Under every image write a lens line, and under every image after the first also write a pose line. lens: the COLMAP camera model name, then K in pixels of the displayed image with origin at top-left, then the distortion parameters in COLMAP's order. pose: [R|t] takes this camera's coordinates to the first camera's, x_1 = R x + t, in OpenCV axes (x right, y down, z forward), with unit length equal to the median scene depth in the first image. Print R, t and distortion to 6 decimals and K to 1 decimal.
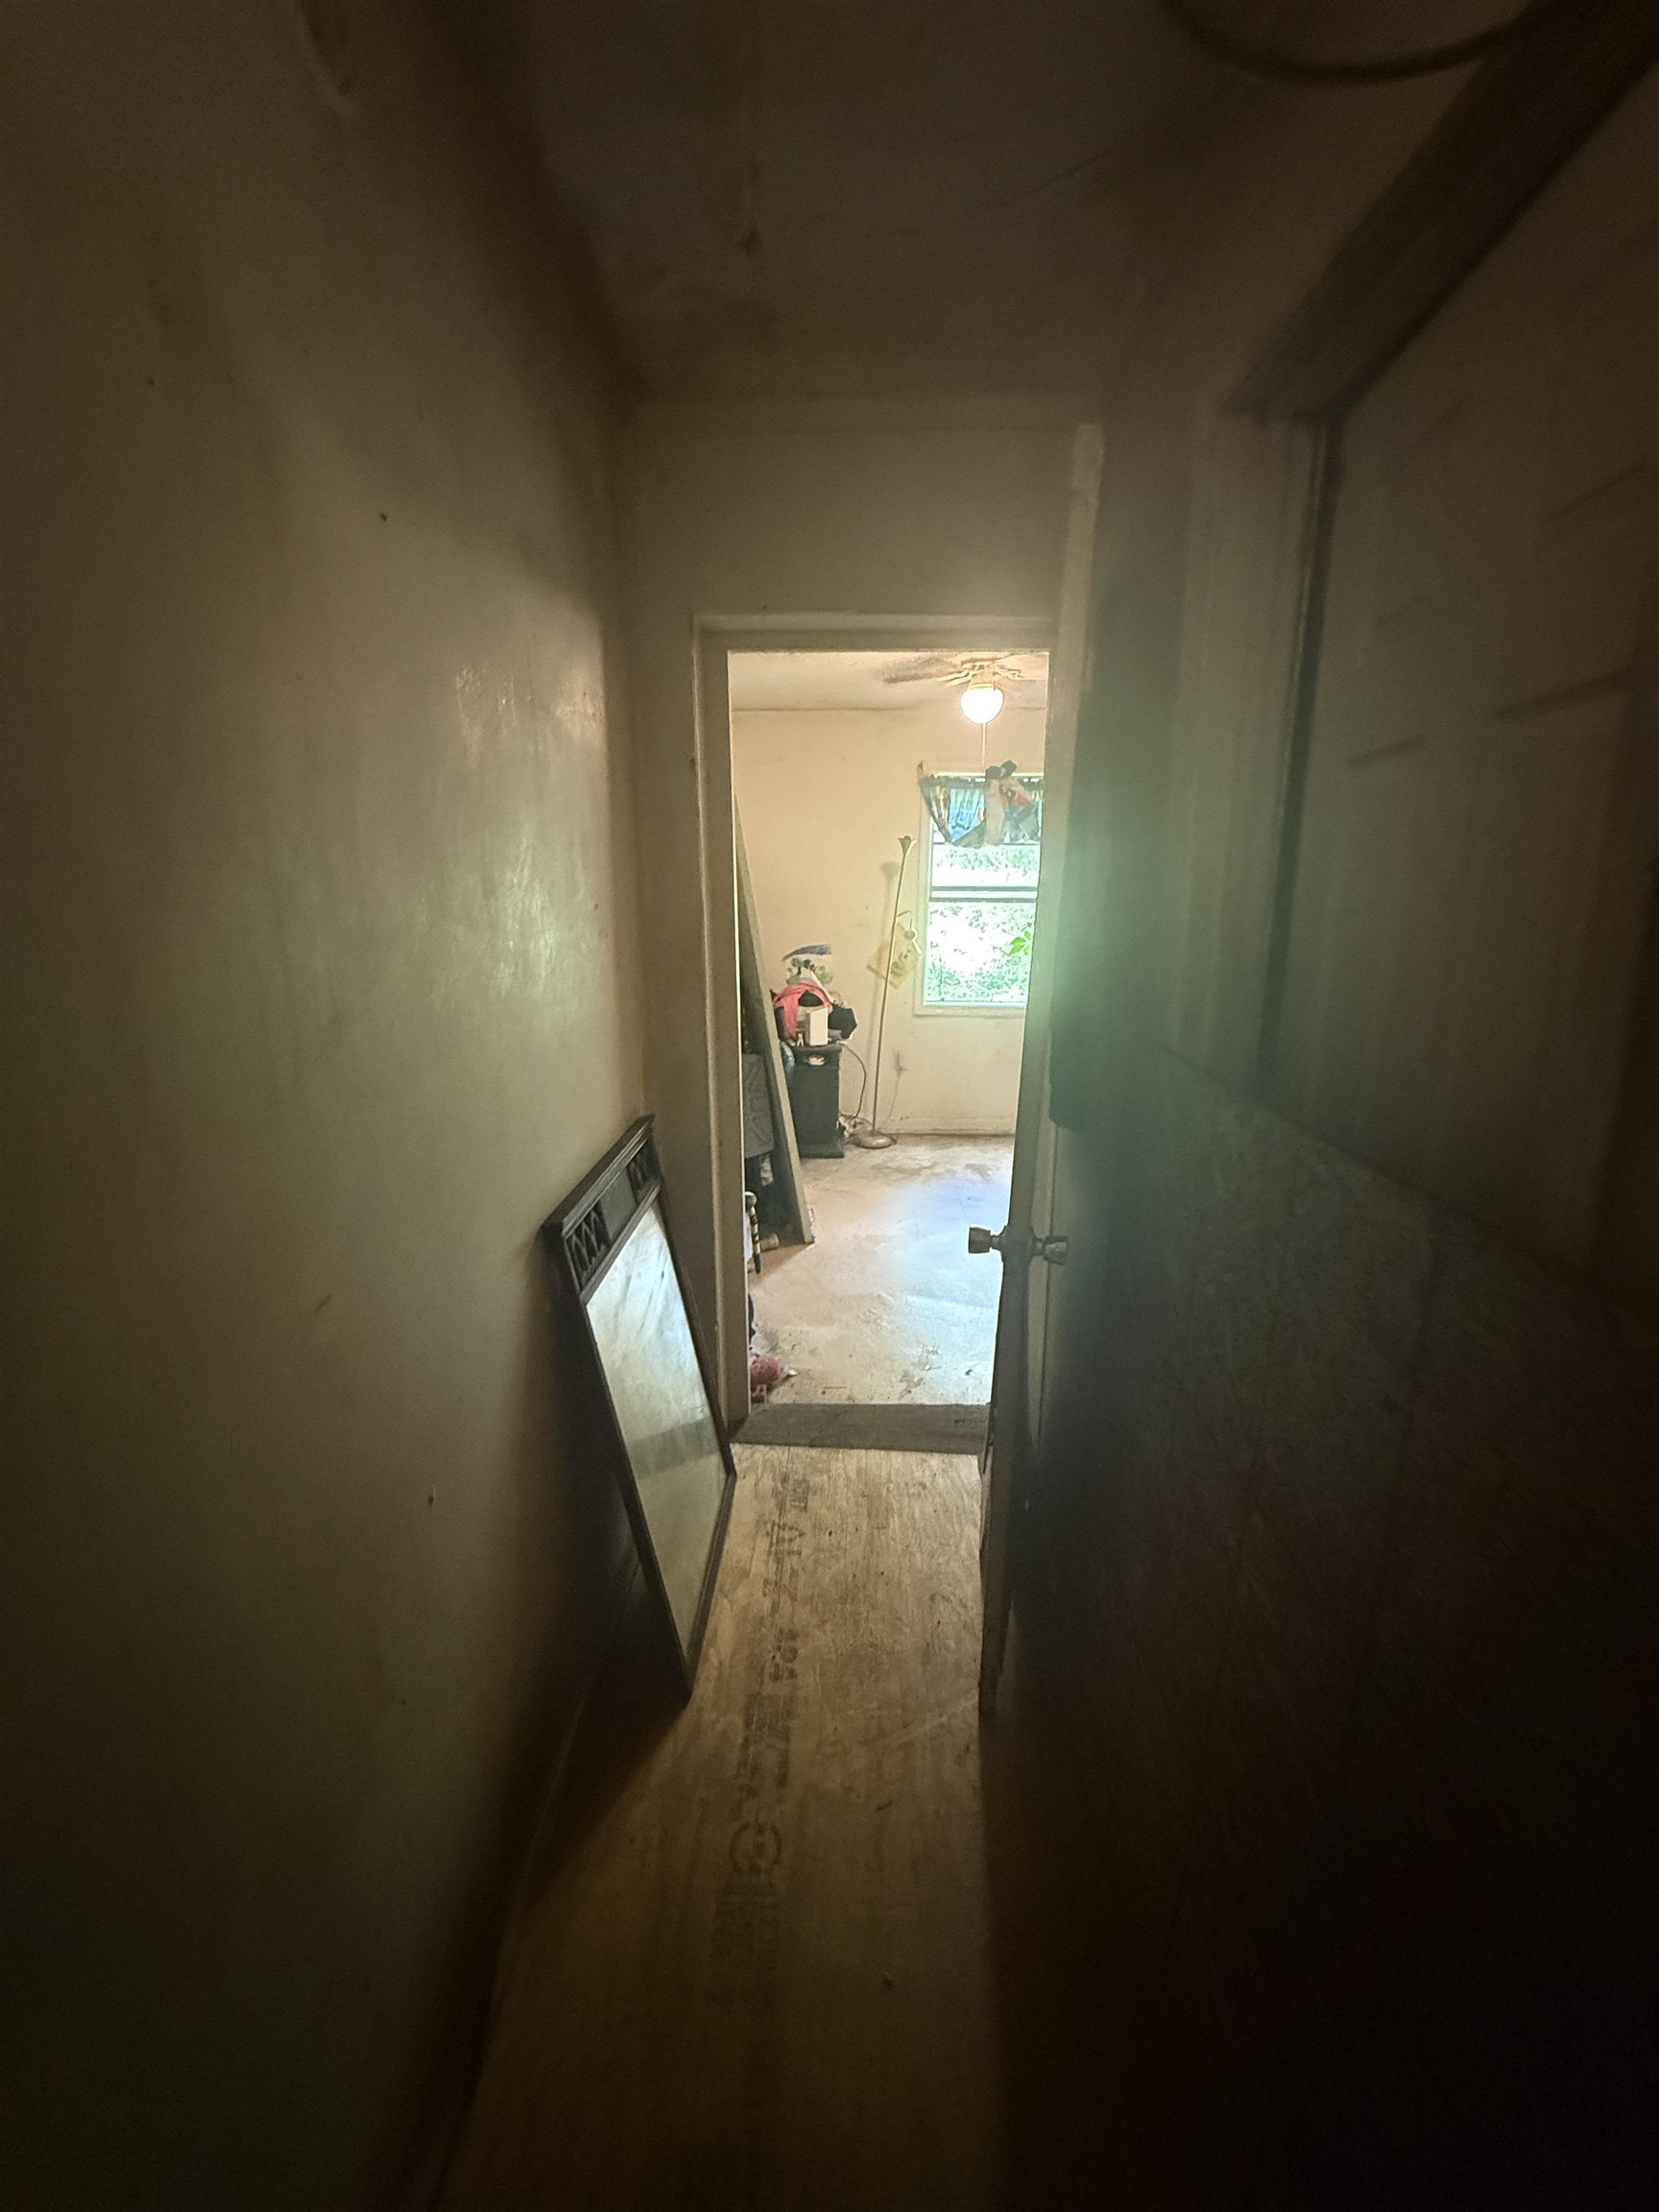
lens RADIAL K [[888.6, 0, 830.2], [0, 888.6, 1119.8], [0, 0, 1]] dist [0.001485, -0.000028]
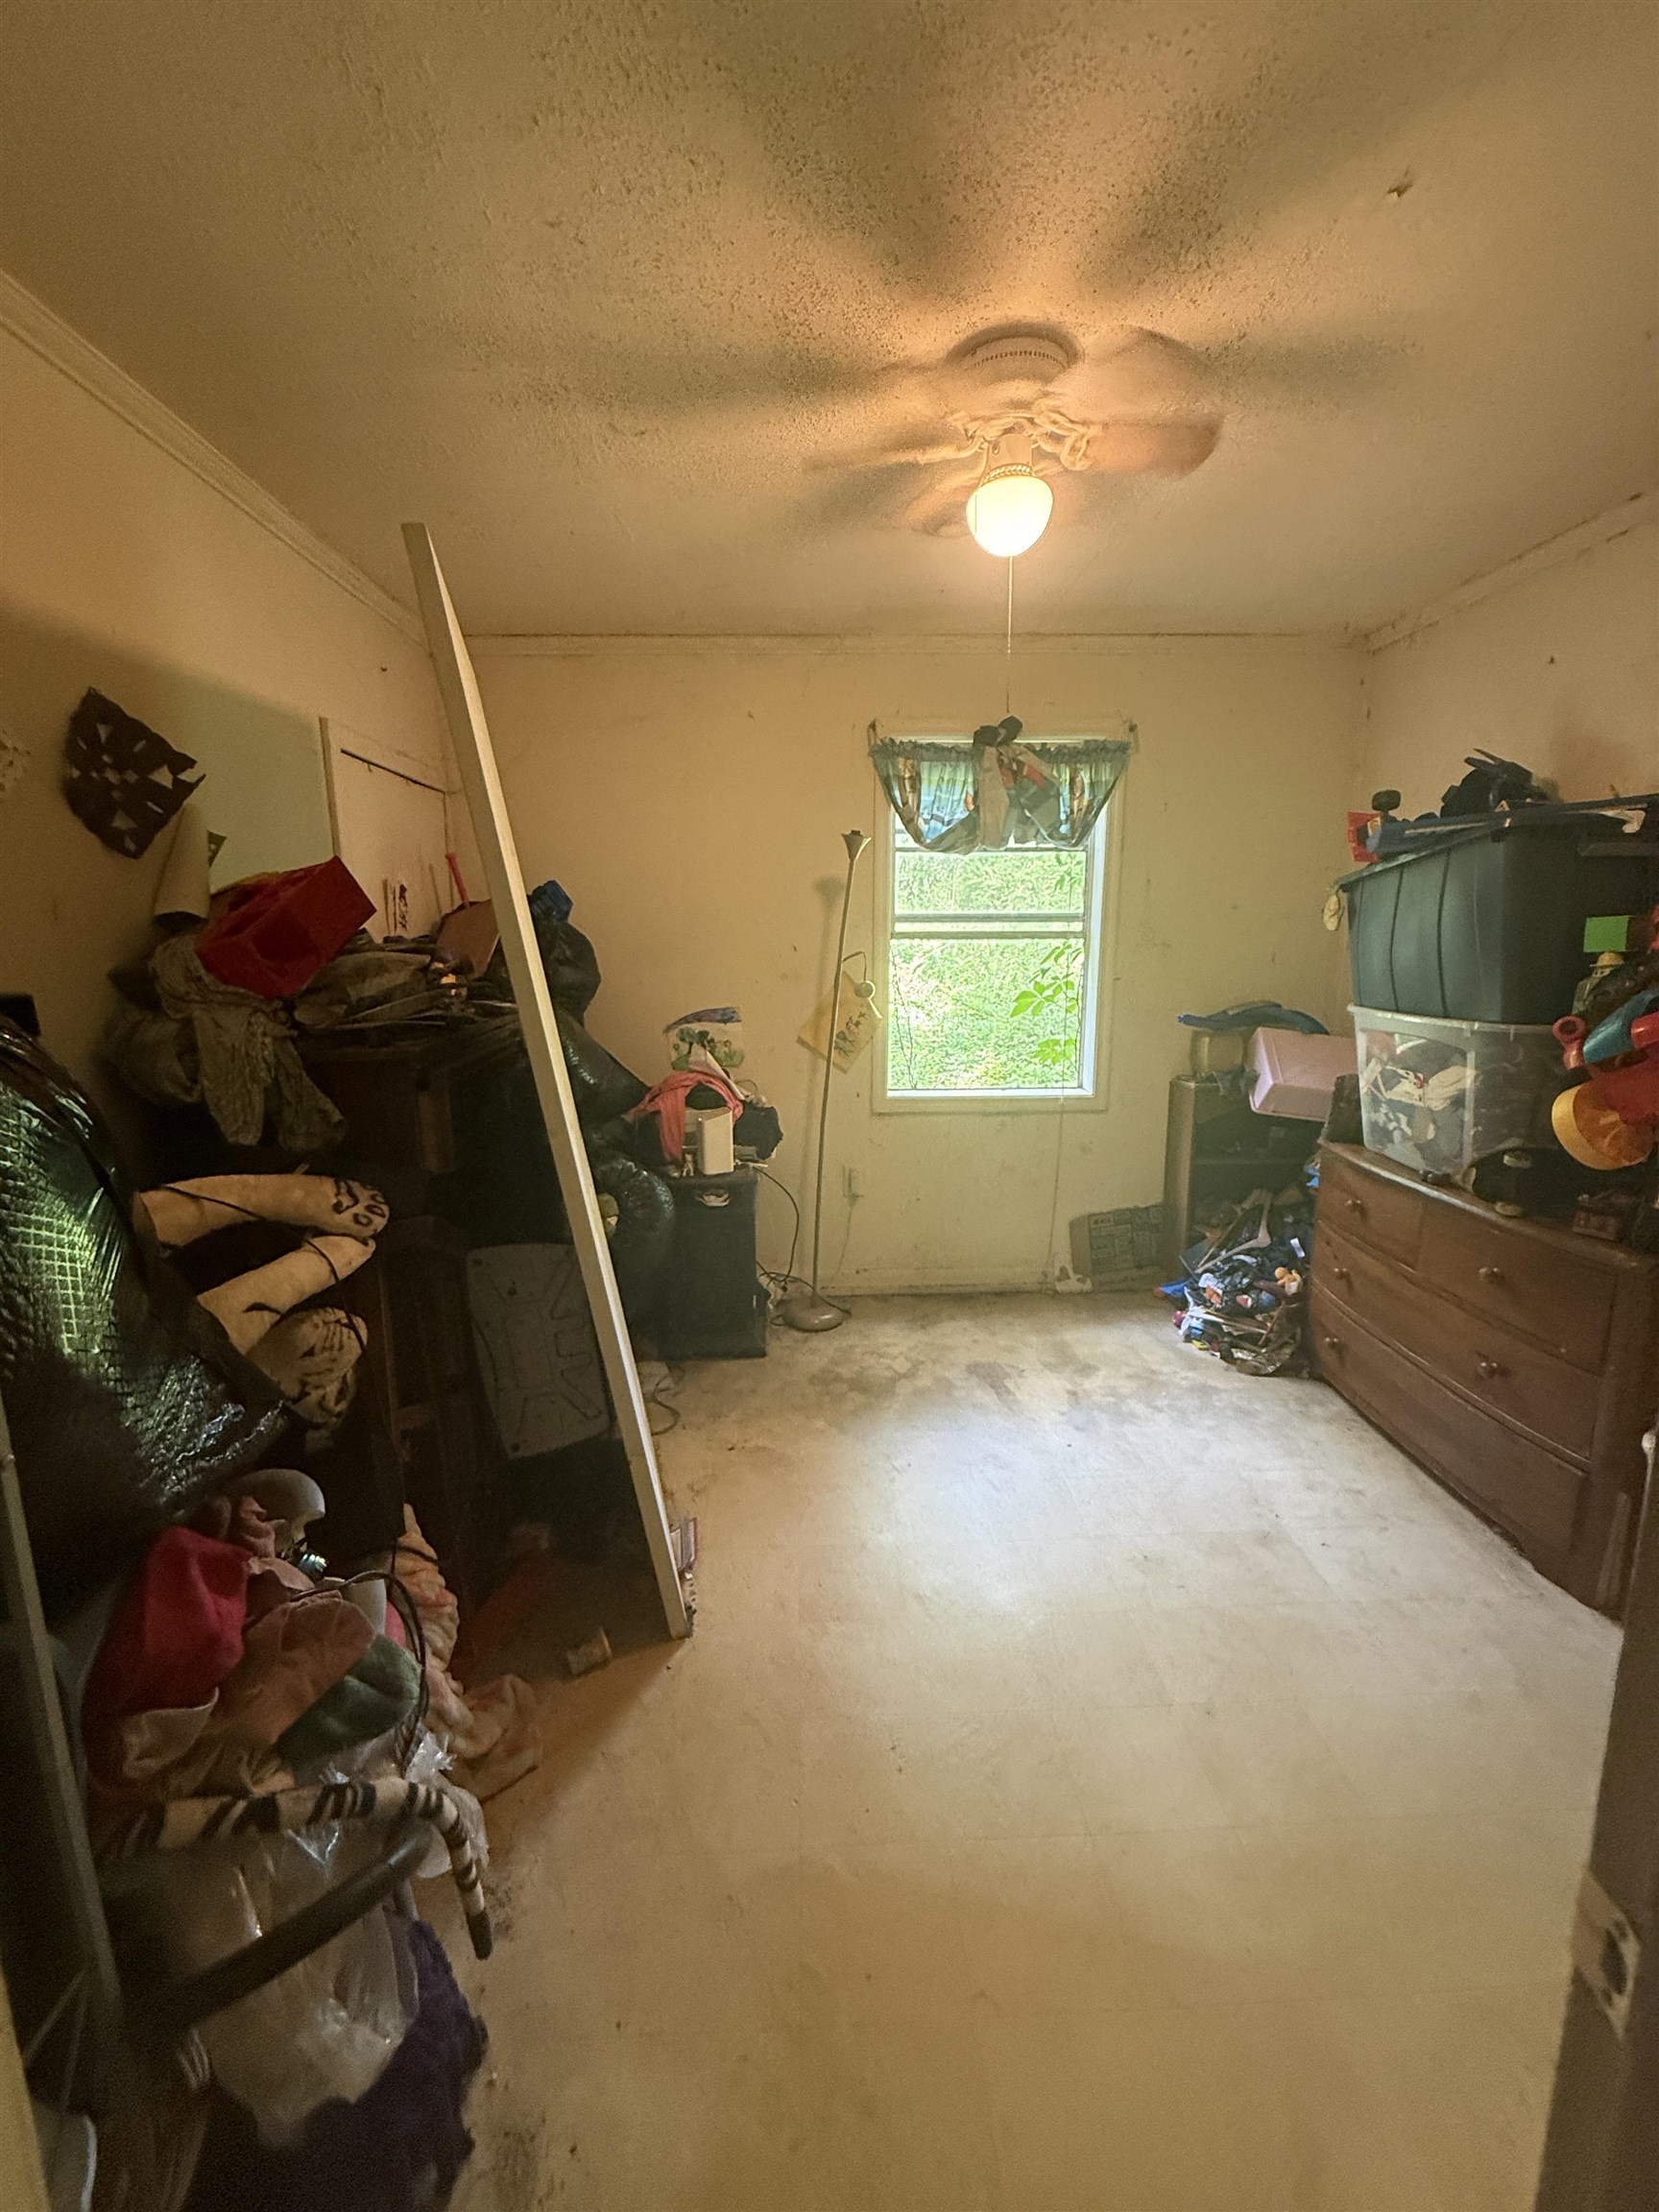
lens RADIAL K [[888.6, 0, 831.9], [0, 888.6, 1095.9], [0, 0, 1]] dist [0.001485, -0.000028]
pose [[0.998000, -0.023427, 0.058720, 0.029086], [0.027303, 0.997440, -0.066091, -0.093442], [-0.057022, 0.067562, 0.996084, 0.382604]]
